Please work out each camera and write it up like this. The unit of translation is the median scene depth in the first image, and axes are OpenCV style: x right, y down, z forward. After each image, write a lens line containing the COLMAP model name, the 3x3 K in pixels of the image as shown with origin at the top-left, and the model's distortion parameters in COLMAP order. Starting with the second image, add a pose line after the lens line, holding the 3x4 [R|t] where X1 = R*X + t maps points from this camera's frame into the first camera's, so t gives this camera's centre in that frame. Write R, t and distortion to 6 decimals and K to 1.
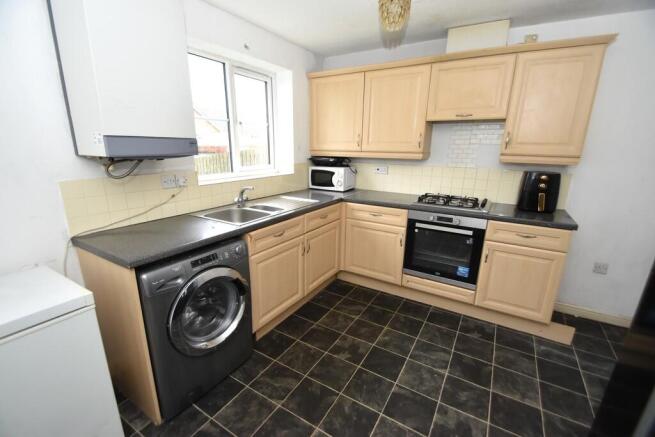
lens RADIAL K [[286.2, 0, 327.9], [0, 286.2, 219.8], [0, 0, 1]] dist [-0.001781, -0.000288]
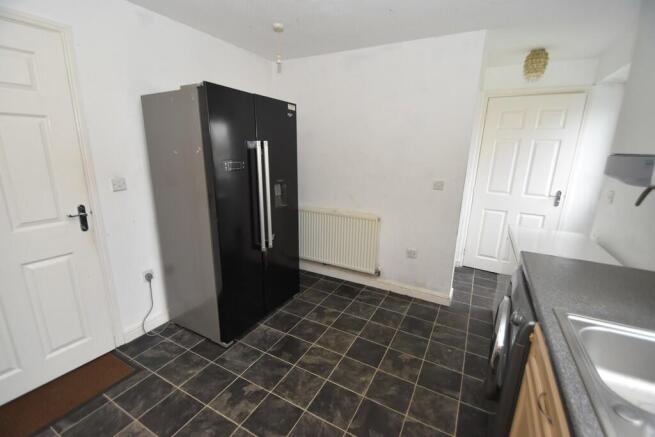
lens RADIAL K [[286.2, 0, 326.1], [0, 286.2, 223.0], [0, 0, 1]] dist [-0.001781, -0.000288]
pose [[-0.998103, -0.028745, -0.054436, 0.337217], [-0.051672, 0.871853, 0.487034, -0.360089], [0.033461, 0.488923, -0.871685, 1.356694]]
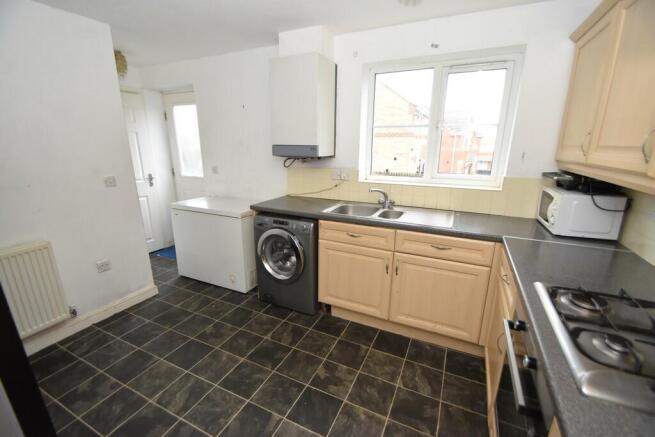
lens RADIAL K [[286.2, 0, 325.3], [0, 286.2, 222.9], [0, 0, 1]] dist [-0.001781, -0.000288]
pose [[0.097314, 0.248164, -0.963818, 1.008812], [-0.257712, 0.941668, 0.216441, -0.236794], [0.961309, 0.227325, 0.155592, 0.895718]]
